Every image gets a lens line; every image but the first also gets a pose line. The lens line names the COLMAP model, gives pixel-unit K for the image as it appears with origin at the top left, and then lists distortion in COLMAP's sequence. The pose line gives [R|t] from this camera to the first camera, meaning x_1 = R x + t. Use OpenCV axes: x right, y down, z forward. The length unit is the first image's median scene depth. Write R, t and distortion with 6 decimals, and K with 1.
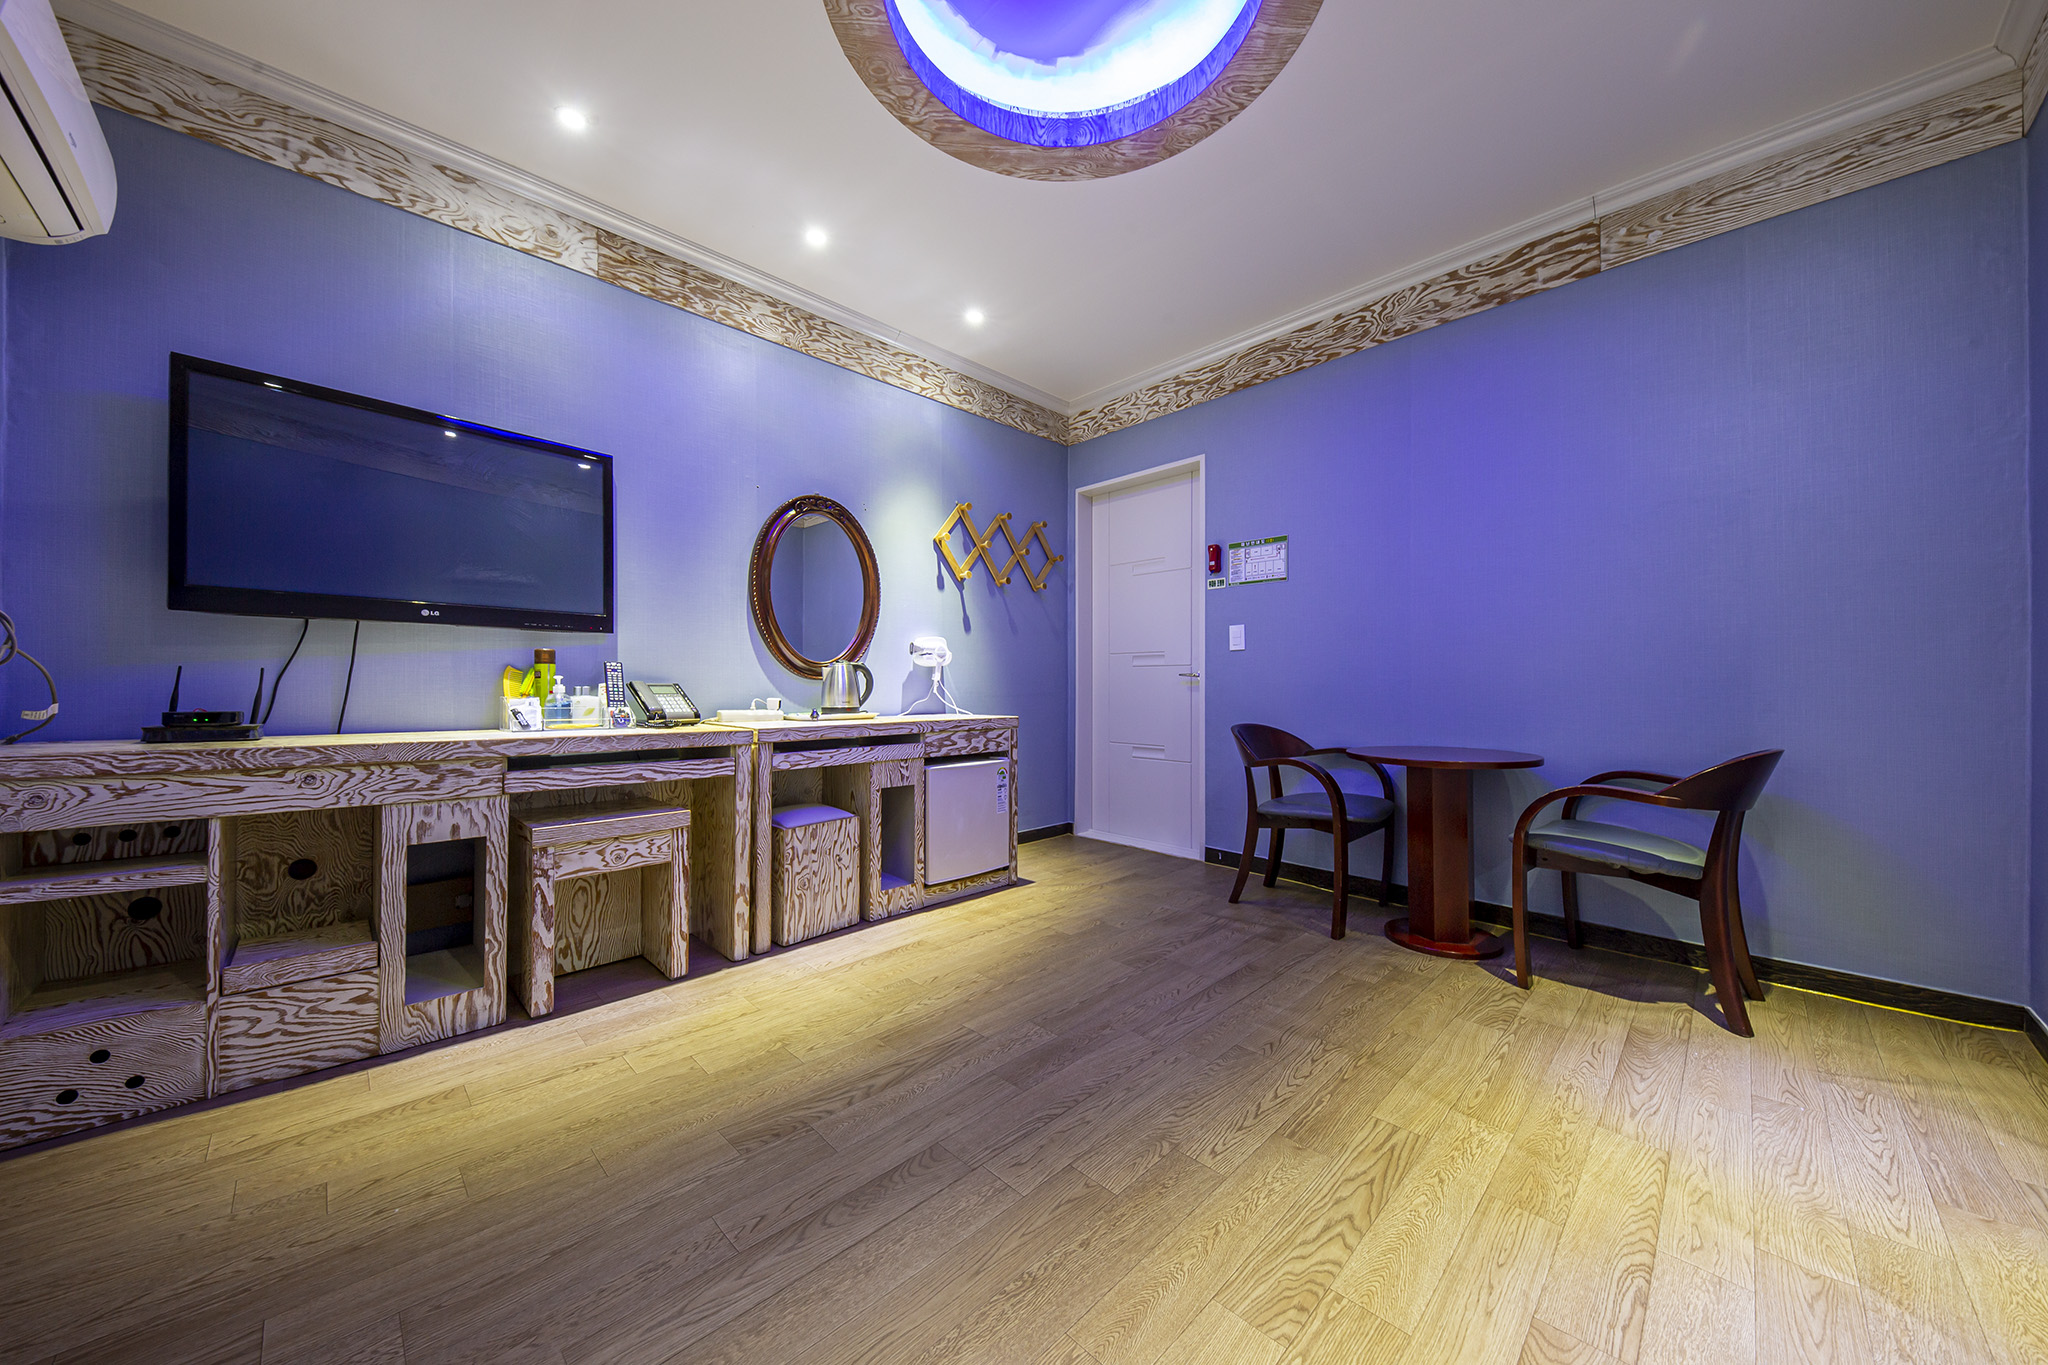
lens RADIAL K [[703.0, 0, 1024.3], [0, 703.0, 684.7], [0, 0, 1]] dist [0.029319, -0.012203]
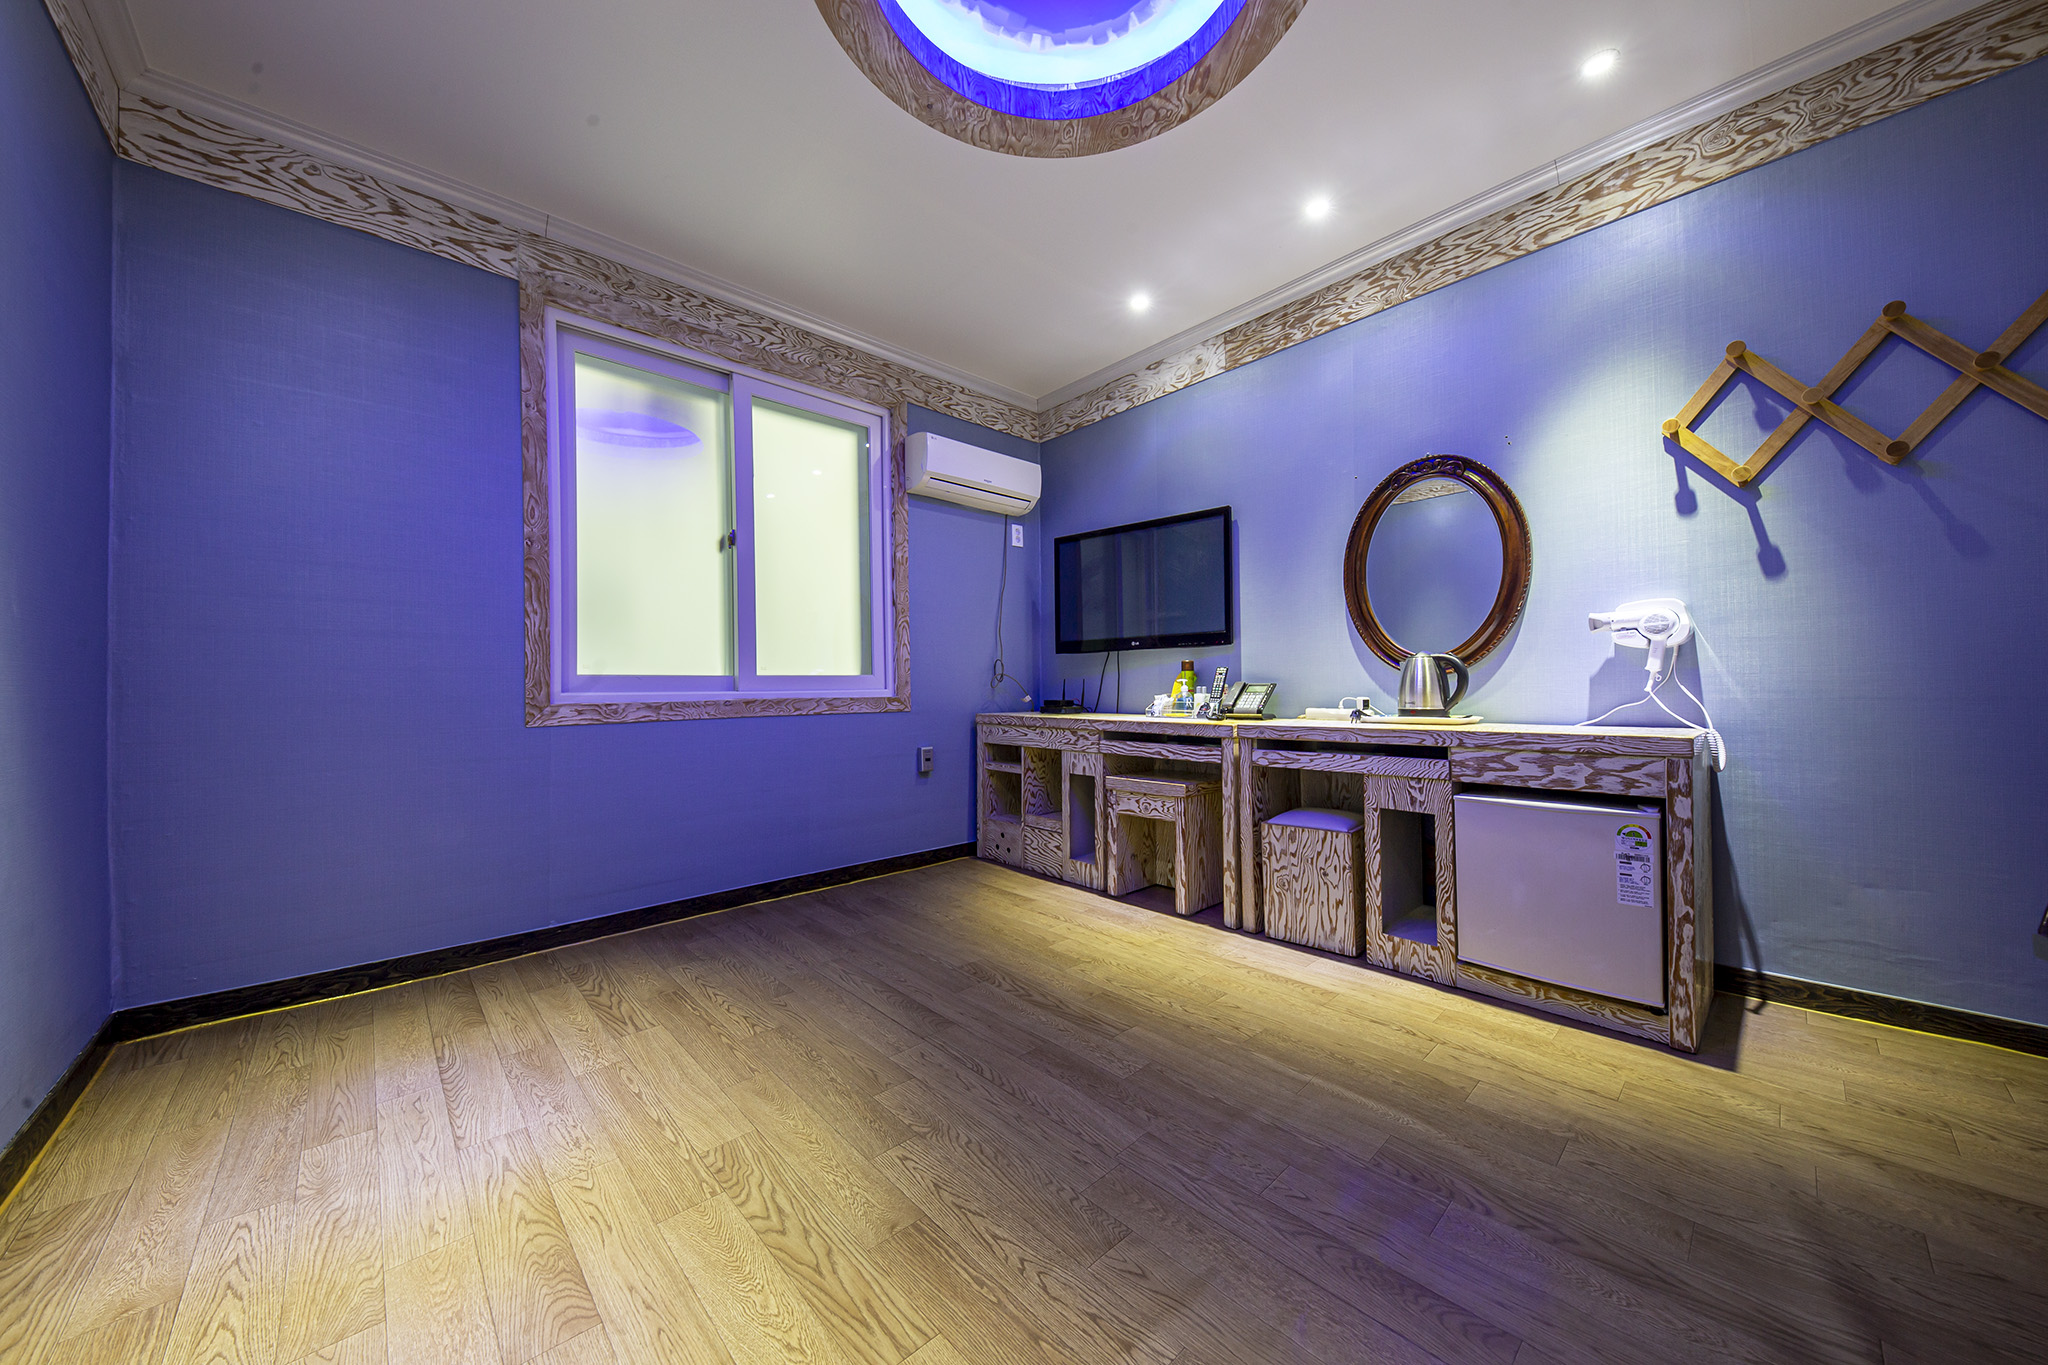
lens RADIAL K [[703.0, 0, 1024.3], [0, 703.0, 684.7], [0, 0, 1]] dist [0.029319, -0.012203]
pose [[-0.030564, -0.008189, -0.999499, 0.719867], [0.012784, 0.999881, -0.008583, 0.005833], [0.999451, -0.013040, -0.030456, 0.691628]]
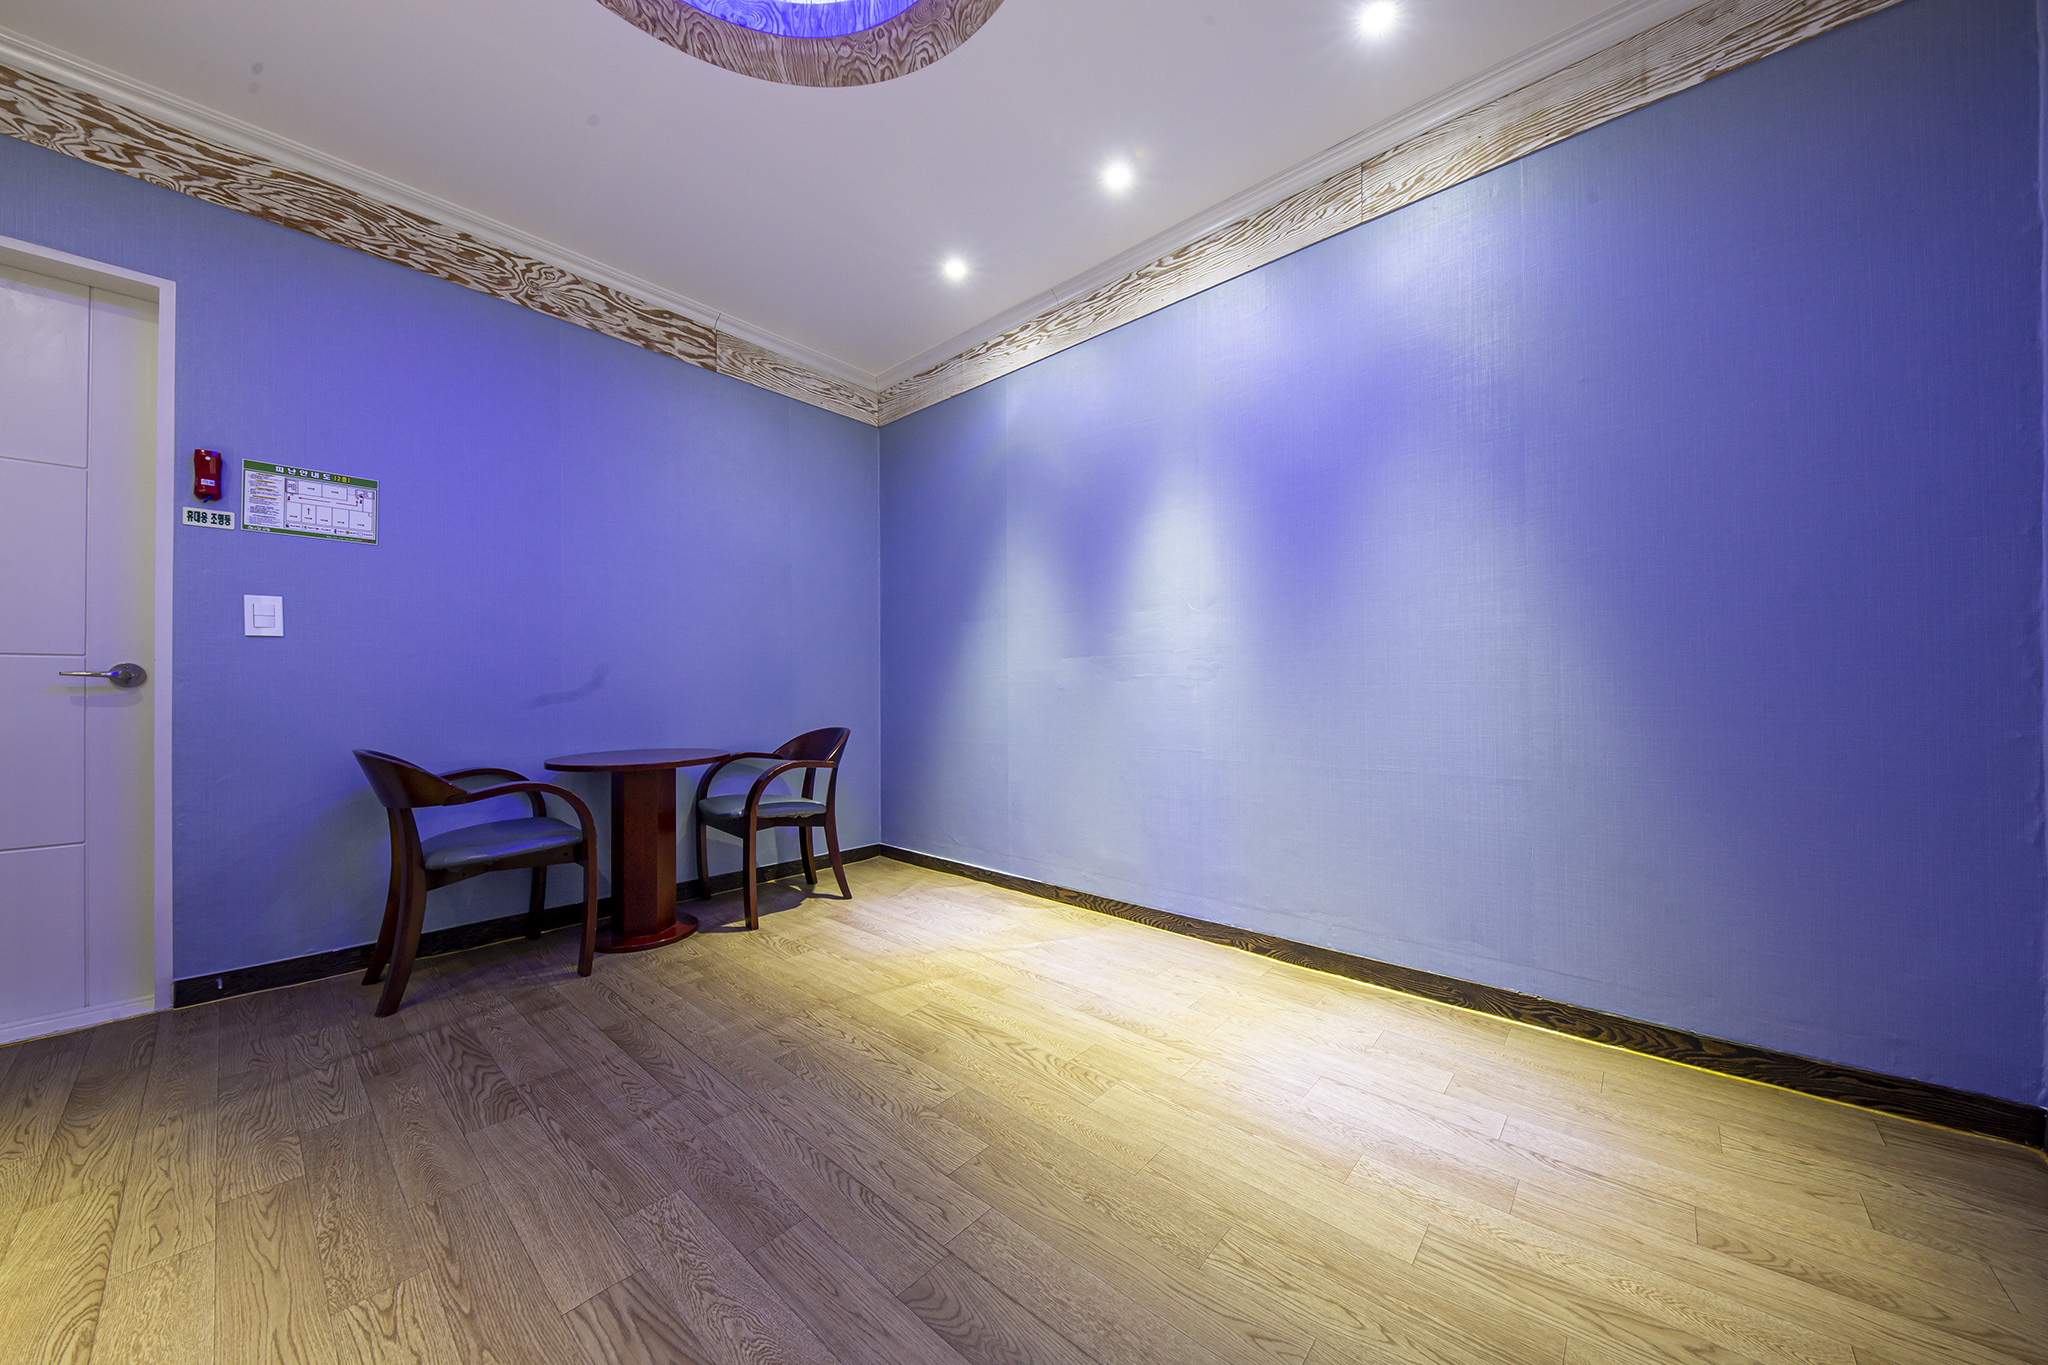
lens RADIAL K [[707.1, 0, 1024.0], [0, 707.1, 682.5], [0, 0, 1]] dist [0.030201, -0.009477]
pose [[-0.061809, 0.007594, 0.998059, -0.526207], [0.005643, 0.999958, -0.007259, -0.000370], [-0.998072, 0.005184, -0.061850, 0.533260]]
